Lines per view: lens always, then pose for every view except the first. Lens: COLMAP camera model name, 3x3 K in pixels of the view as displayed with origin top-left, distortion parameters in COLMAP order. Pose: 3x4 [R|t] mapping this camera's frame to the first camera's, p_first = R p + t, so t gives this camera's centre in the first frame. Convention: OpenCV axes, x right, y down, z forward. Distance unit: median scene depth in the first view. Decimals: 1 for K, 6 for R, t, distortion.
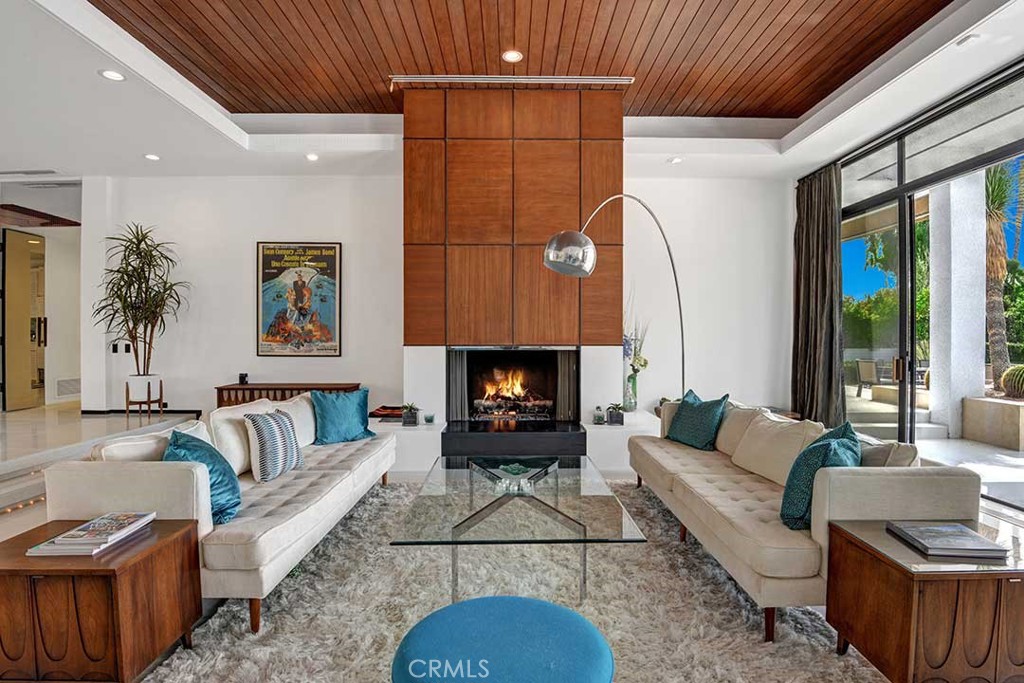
lens RADIAL K [[537.0, 0, 508.6], [0, 537.0, 342.7], [0, 0, 1]] dist [-0.005767, -0.000458]
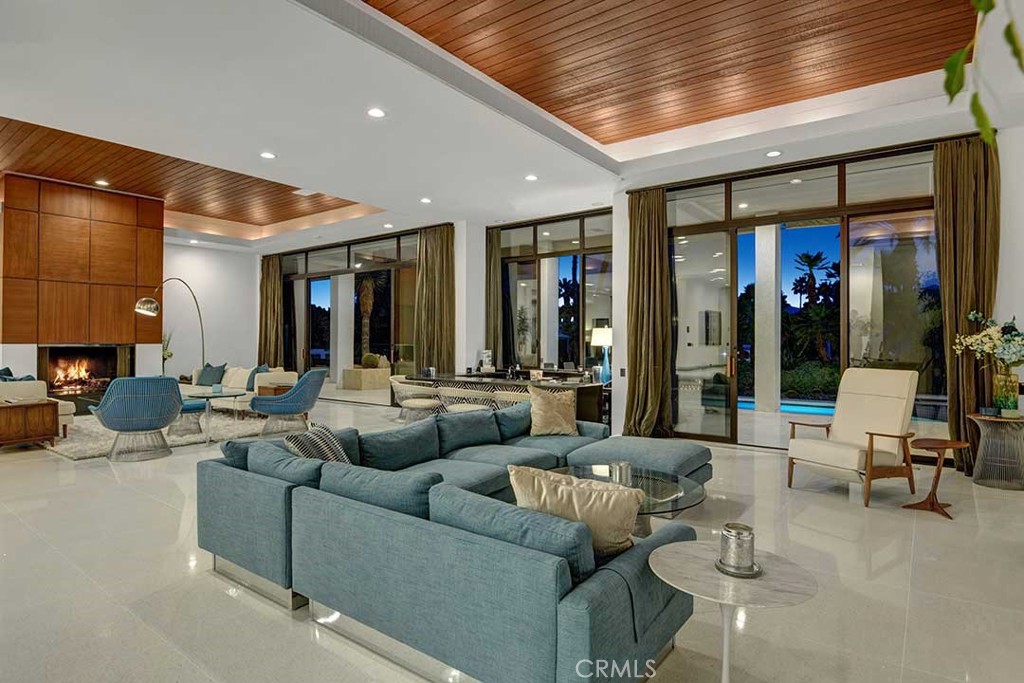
lens RADIAL K [[537.0, 0, 508.6], [0, 537.0, 342.7], [0, 0, 1]] dist [-0.005767, -0.000458]
pose [[0.629065, 0.000727, 0.777353, -0.411161], [-0.001600, 0.999999, 0.000360, -0.000577], [-0.777351, -0.001471, 0.629065, -0.924281]]
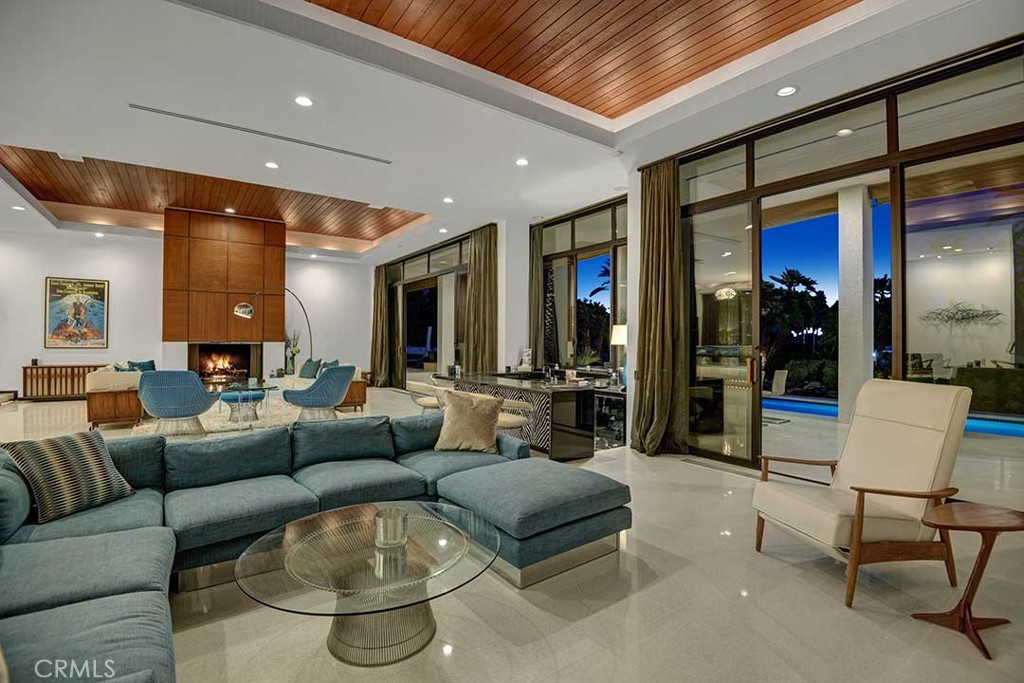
lens RADIAL K [[478.6, 0, 507.0], [0, 478.6, 343.5], [0, 0, 1]] dist [-0.021858, -0.001564]
pose [[0.819491, 0.001425, 0.573090, -0.137179], [-0.004560, 0.999981, 0.004034, 0.000218], [-0.573074, -0.005919, 0.819482, -0.976860]]
